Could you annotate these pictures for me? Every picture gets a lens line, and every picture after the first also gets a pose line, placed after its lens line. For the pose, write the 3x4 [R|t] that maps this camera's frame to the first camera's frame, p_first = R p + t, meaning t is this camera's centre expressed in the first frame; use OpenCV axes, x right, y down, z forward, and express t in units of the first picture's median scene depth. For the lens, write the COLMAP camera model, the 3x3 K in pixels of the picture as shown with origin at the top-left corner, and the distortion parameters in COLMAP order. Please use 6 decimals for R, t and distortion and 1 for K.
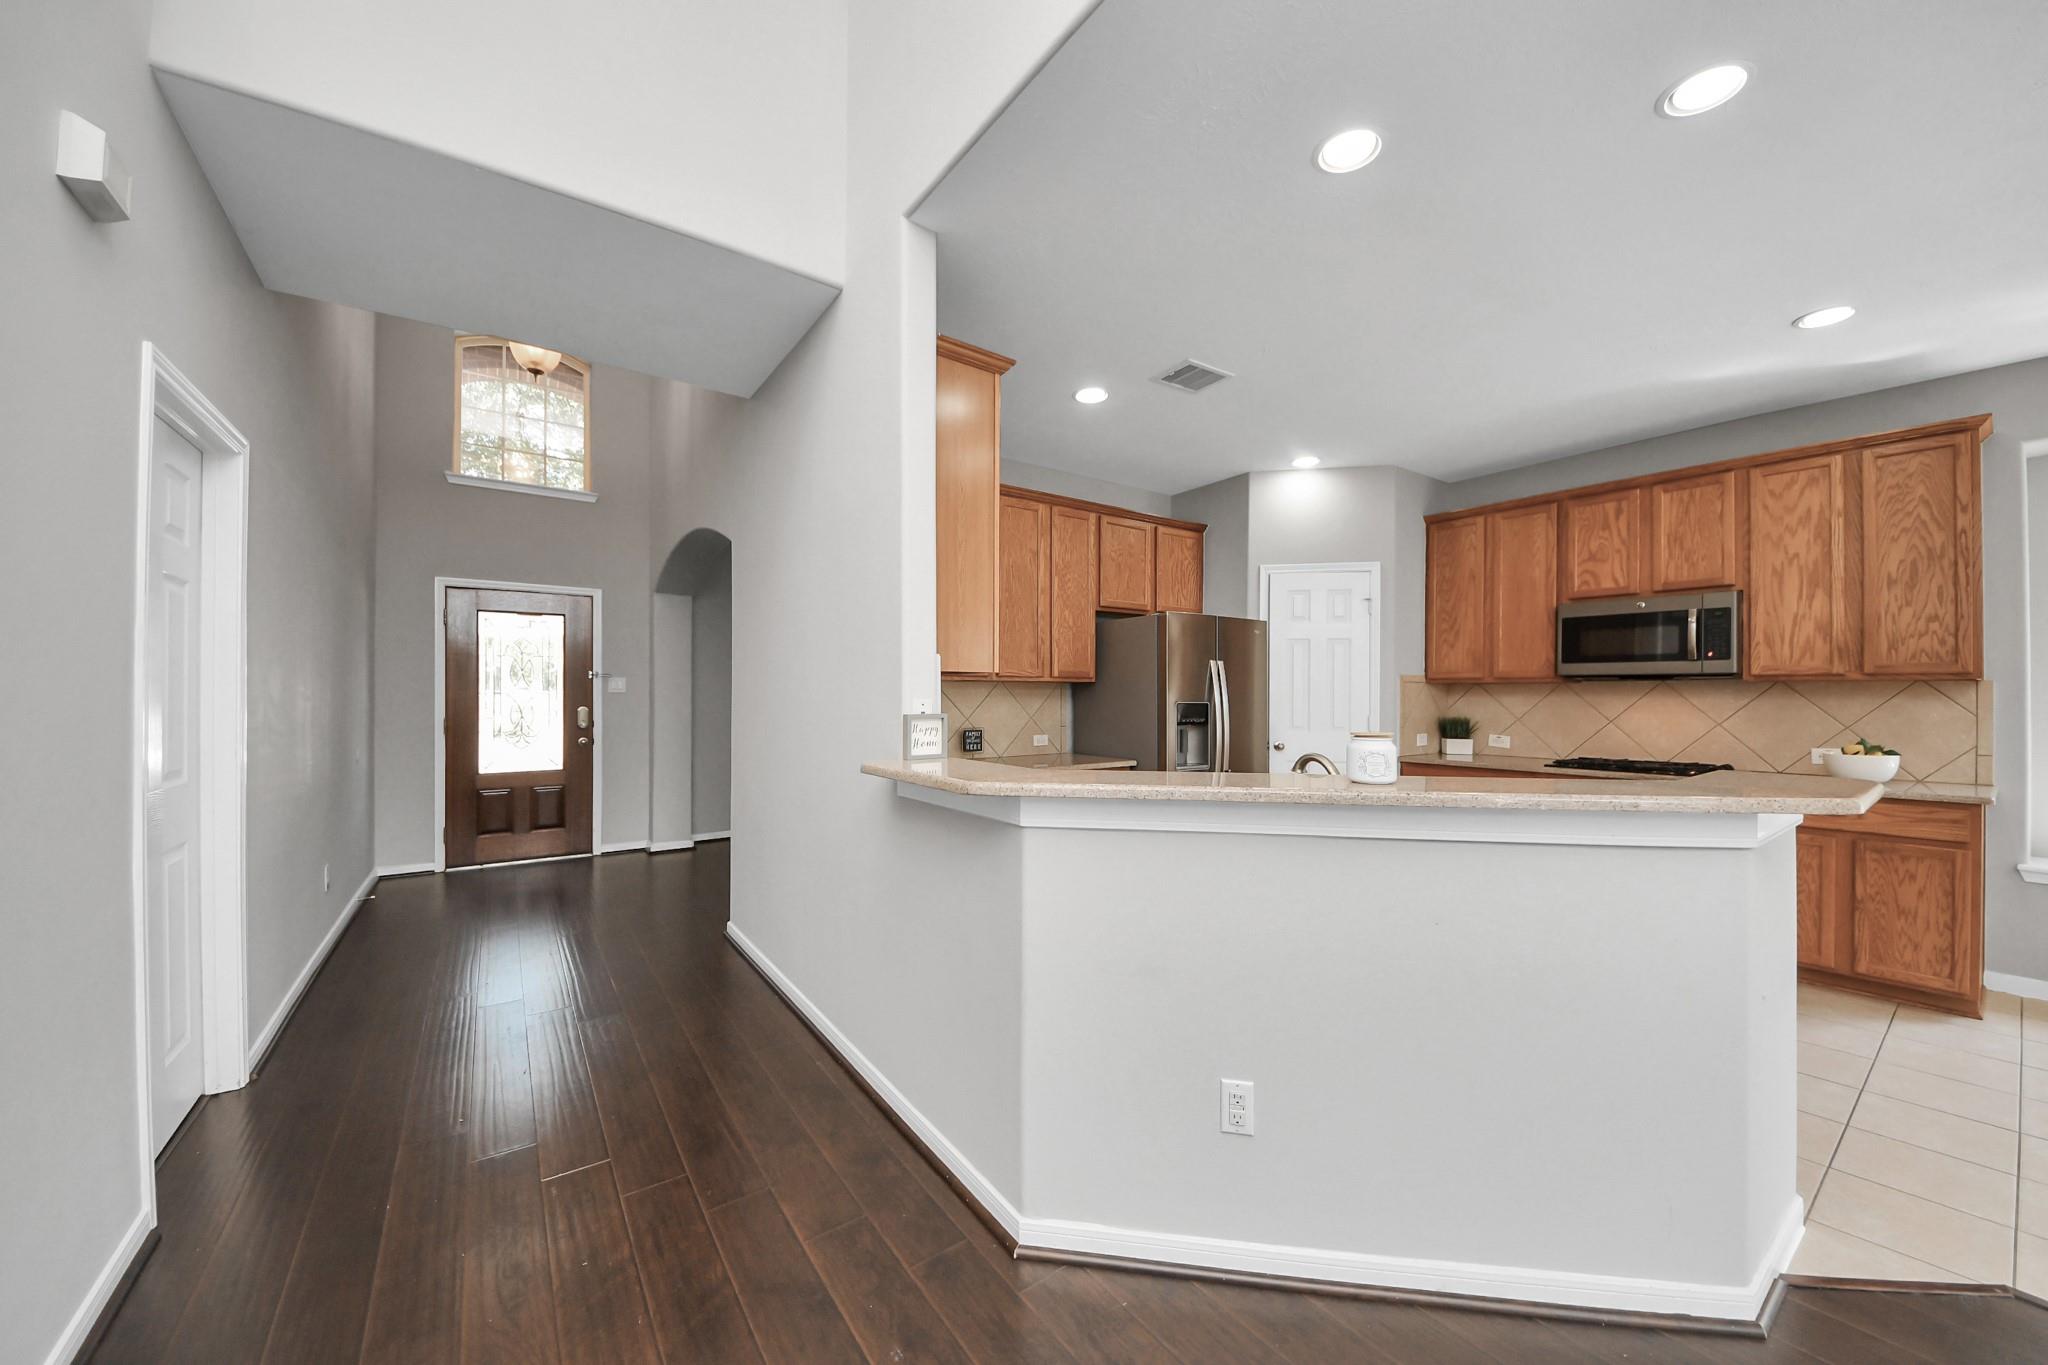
lens RADIAL K [[745.0, 0, 1016.2], [0, 745.0, 695.6], [0, 0, 1]] dist [0.001916, -0.003014]
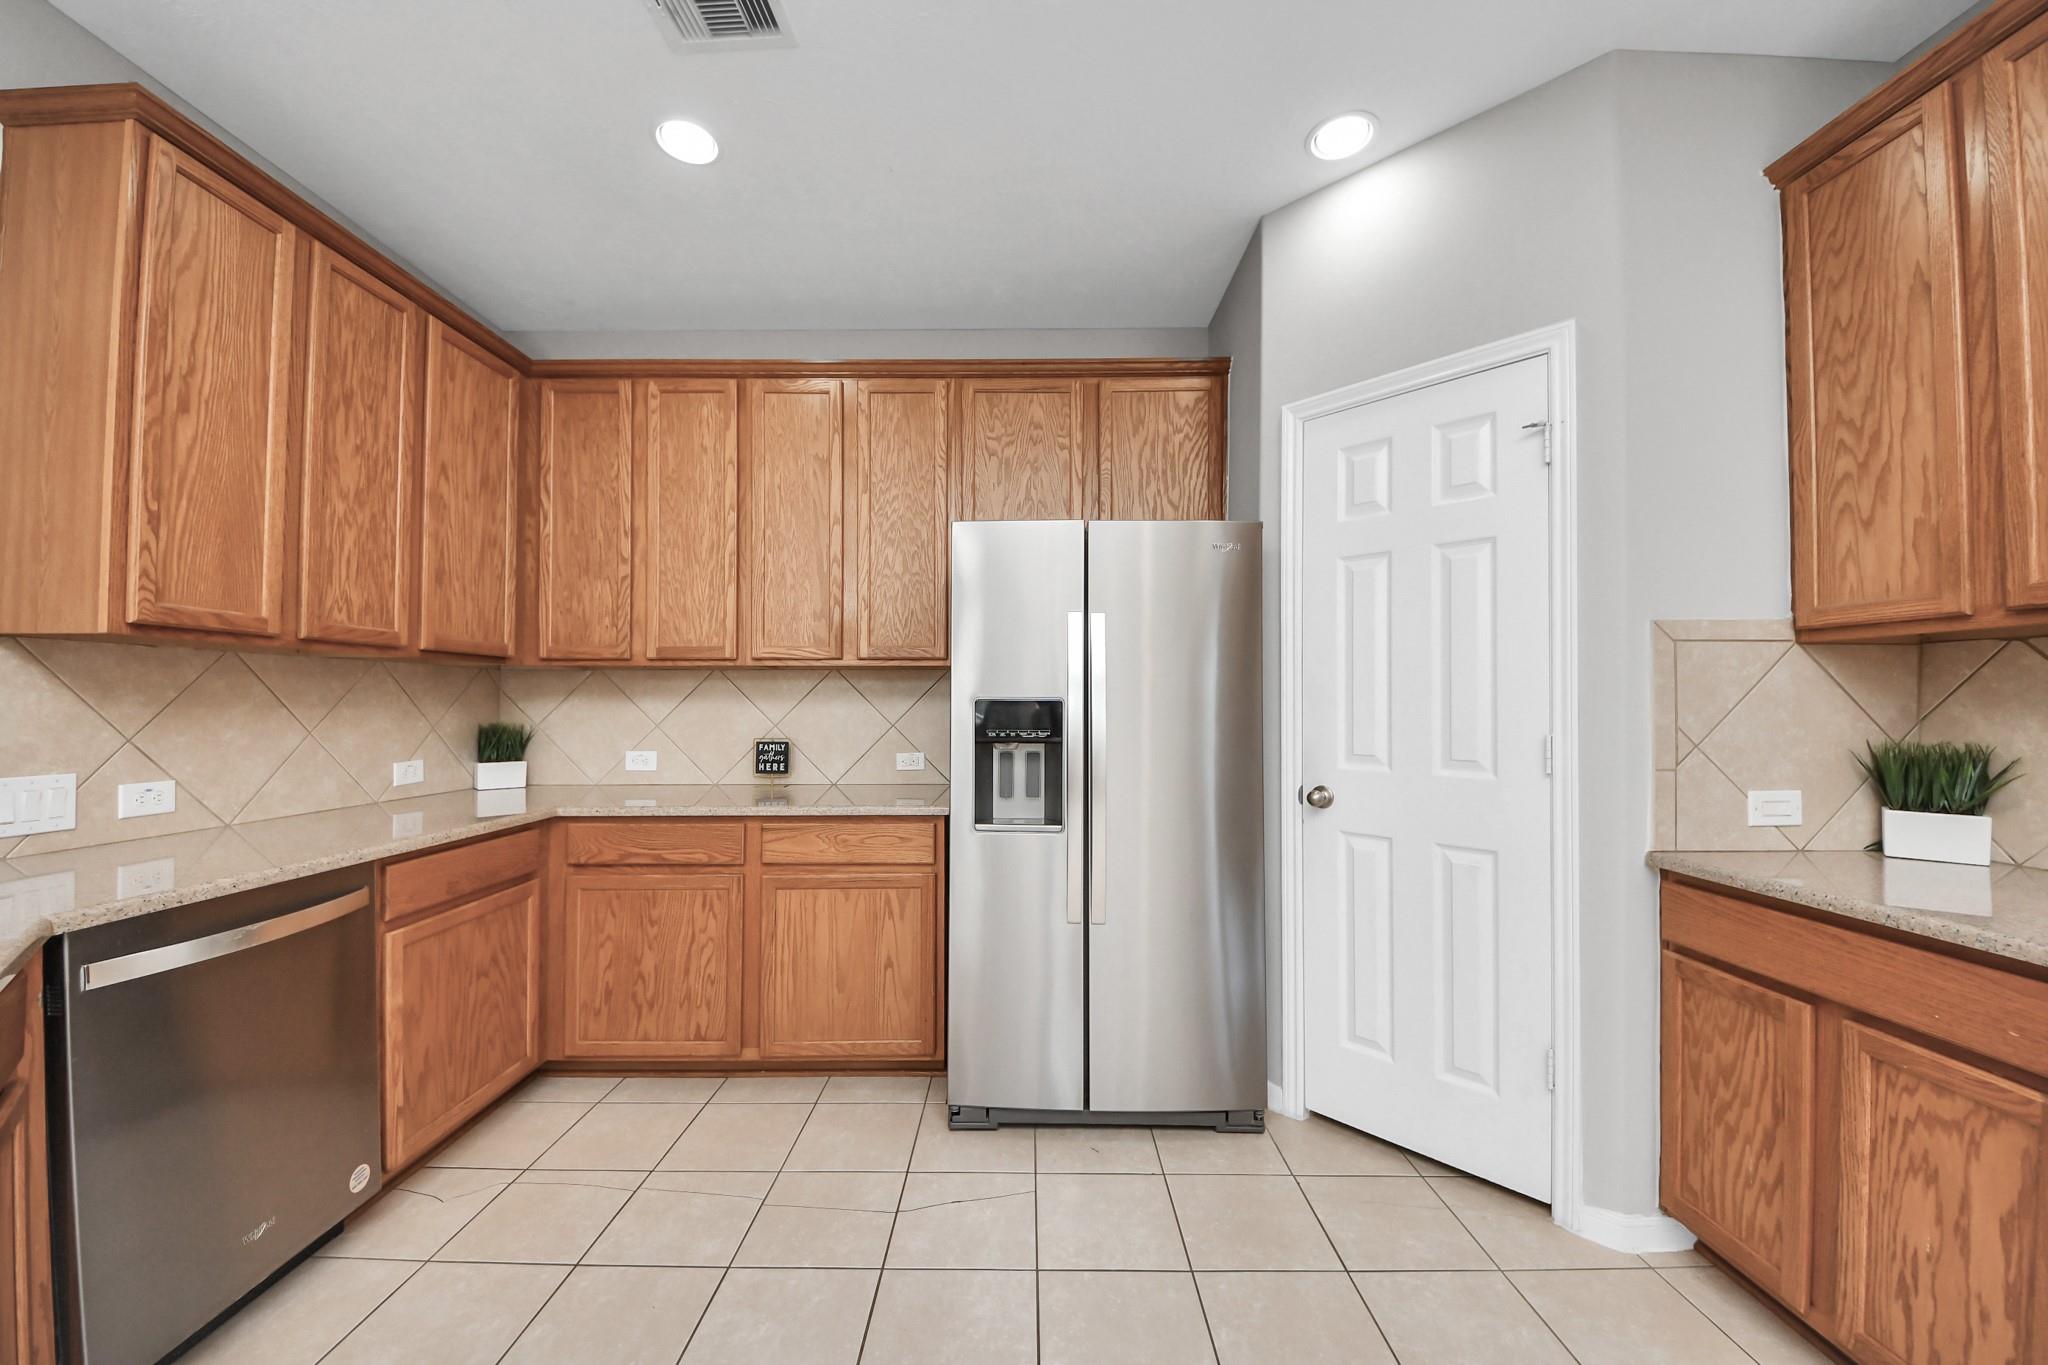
lens RADIAL K [[769.5, 0, 1010.5], [0, 769.5, 686.7], [0, 0, 1]] dist [0.028508, -0.017721]
pose [[0.814989, -0.013283, -0.579325, 0.483902], [0.002625, 0.999812, -0.019231, 0.010143], [0.579471, 0.014153, 0.814870, 0.521734]]
